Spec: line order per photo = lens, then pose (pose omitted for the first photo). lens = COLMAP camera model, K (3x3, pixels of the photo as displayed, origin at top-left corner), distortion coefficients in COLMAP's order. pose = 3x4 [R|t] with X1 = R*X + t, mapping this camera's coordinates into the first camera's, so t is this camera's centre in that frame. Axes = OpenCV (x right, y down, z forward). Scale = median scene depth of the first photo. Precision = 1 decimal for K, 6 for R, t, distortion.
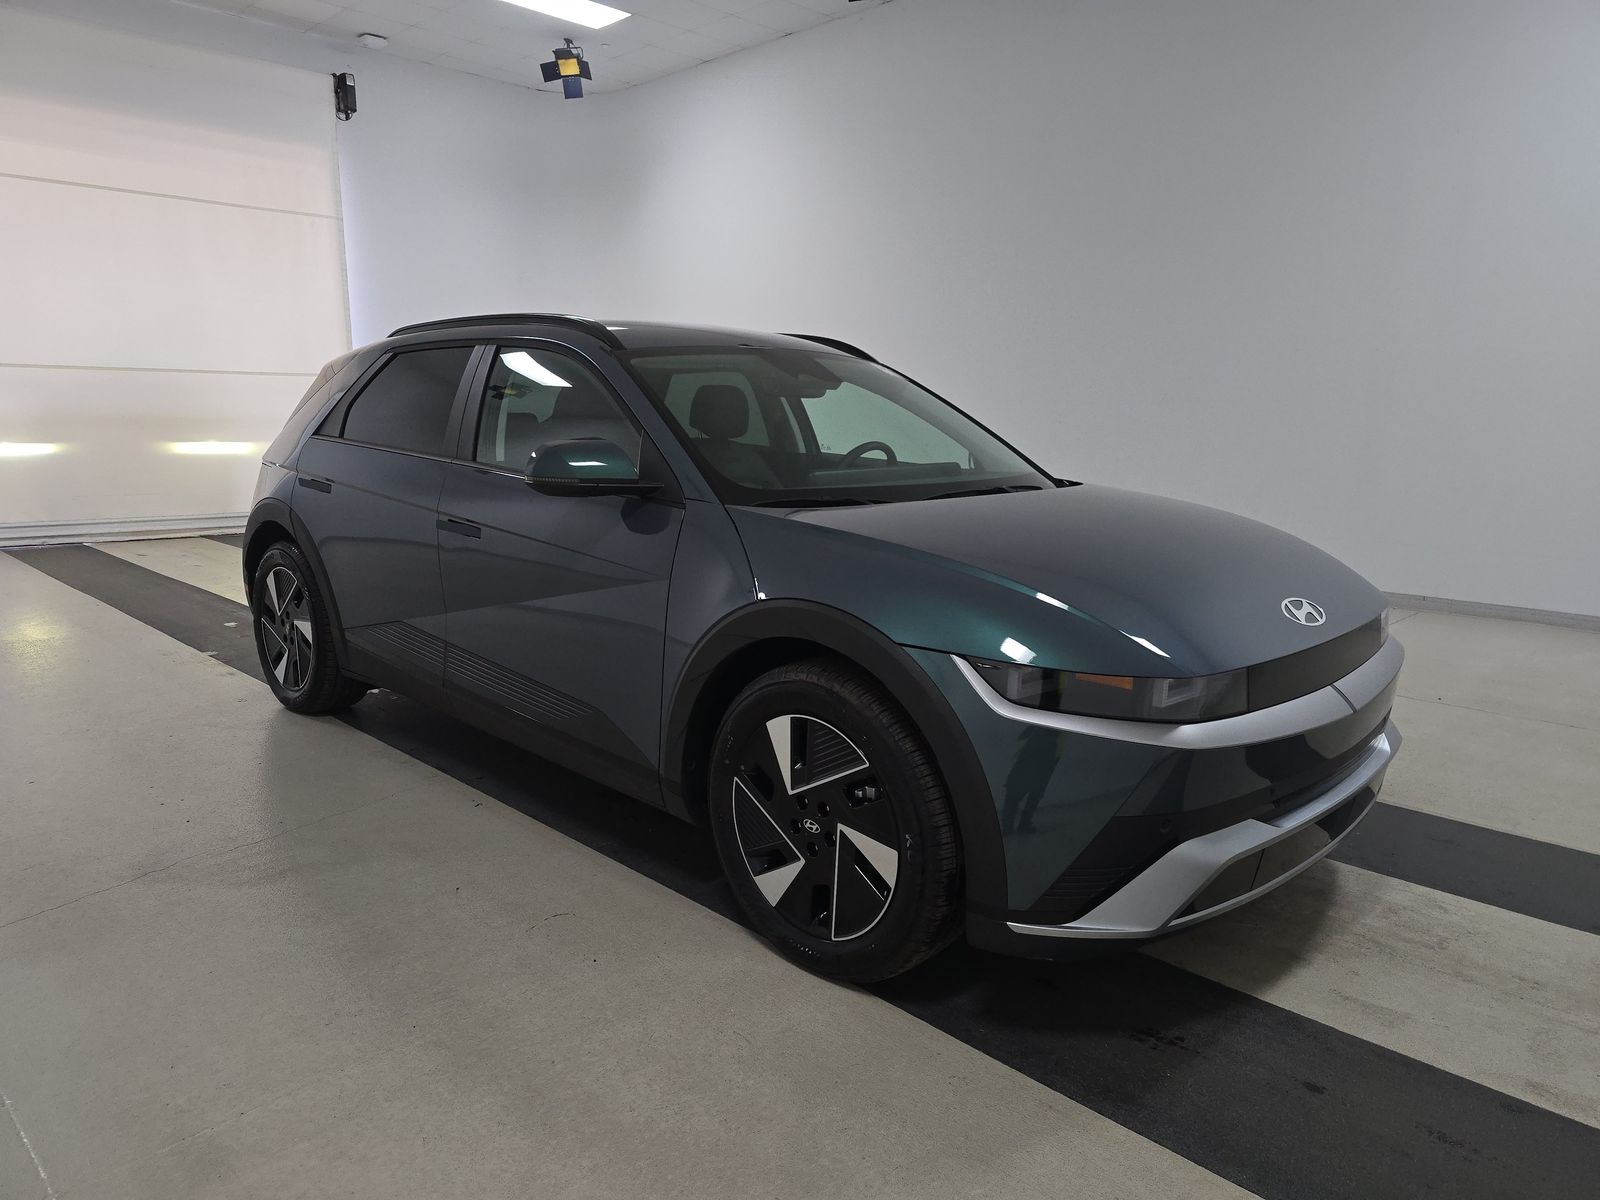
lens RADIAL K [[1041.9, 0, 800.0], [0, 1041.9, 600.0], [0, 0, 1]] dist [0.003807, 0.000364]
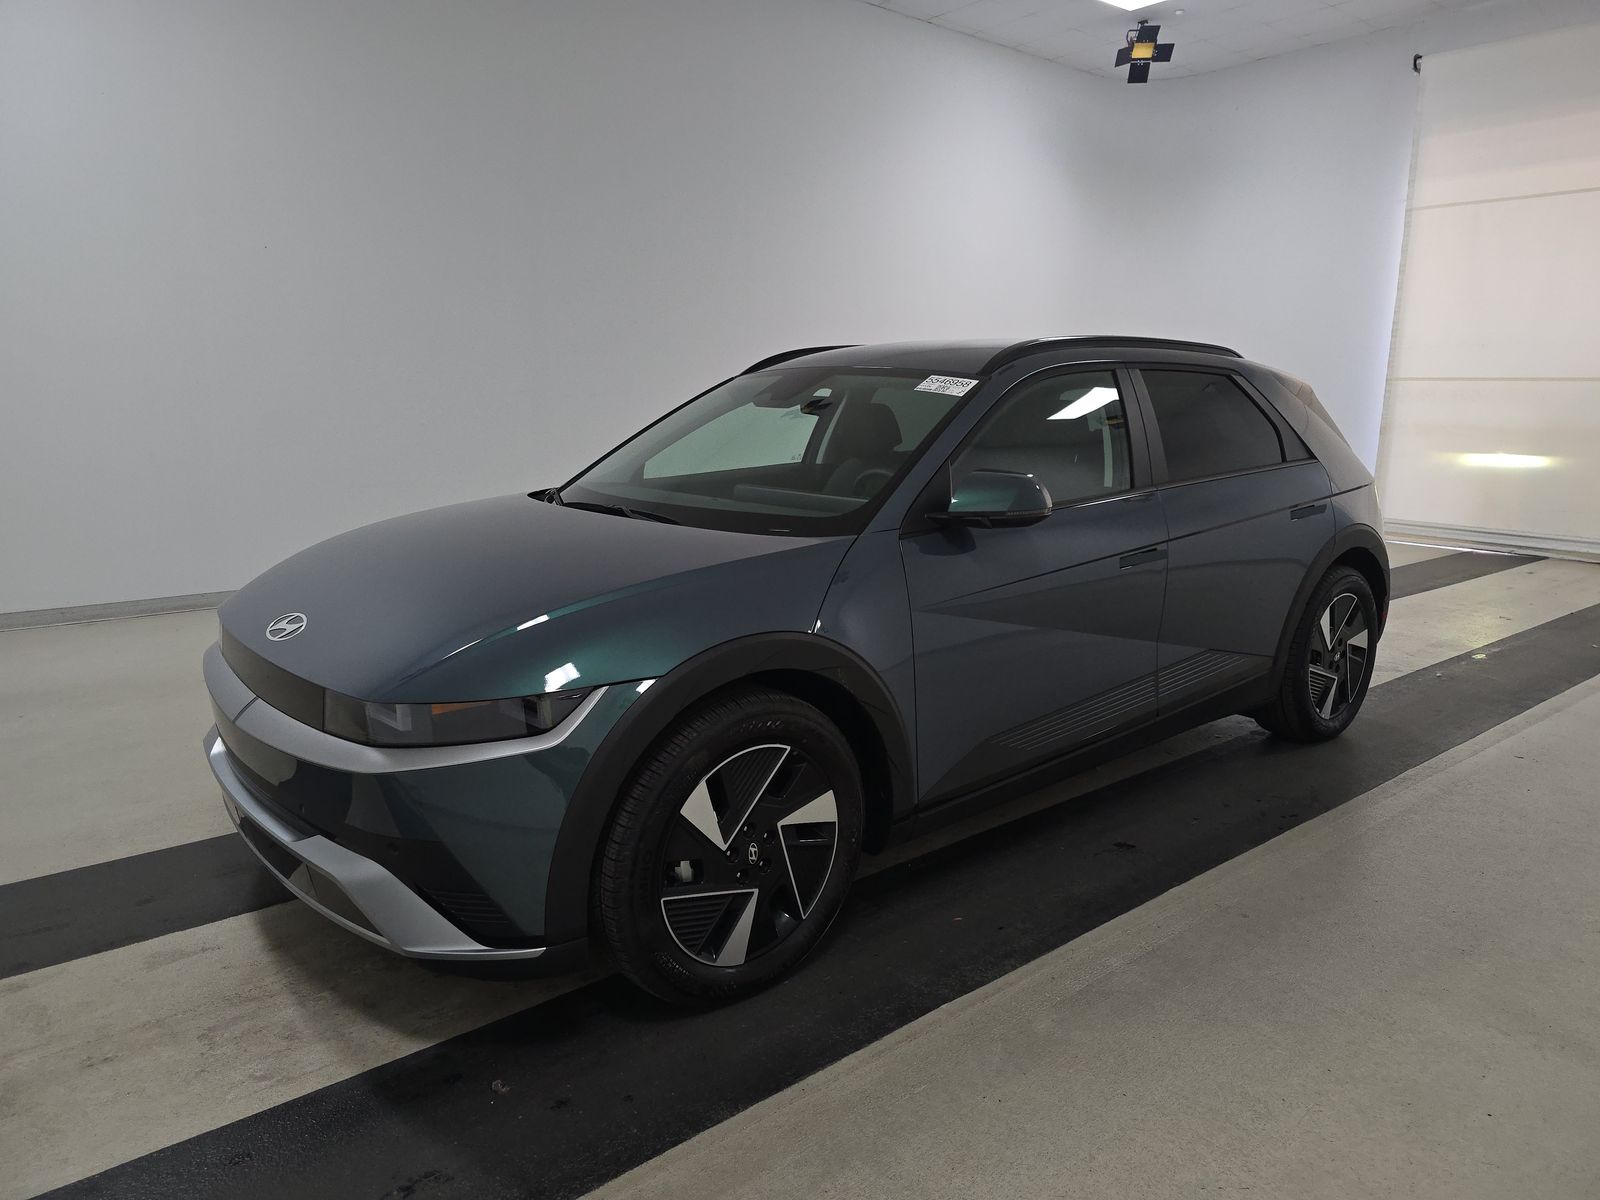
lens RADIAL K [[1095.2, 0, 800.0], [0, 1095.2, 600.0], [0, 0, 1]] dist [-0.005974, -0.001383]
pose [[-0.077366, 0.184710, -0.979743, 1.373427], [-0.208169, 0.958037, 0.197055, -0.286732], [0.975028, 0.219197, -0.035668, 1.414317]]
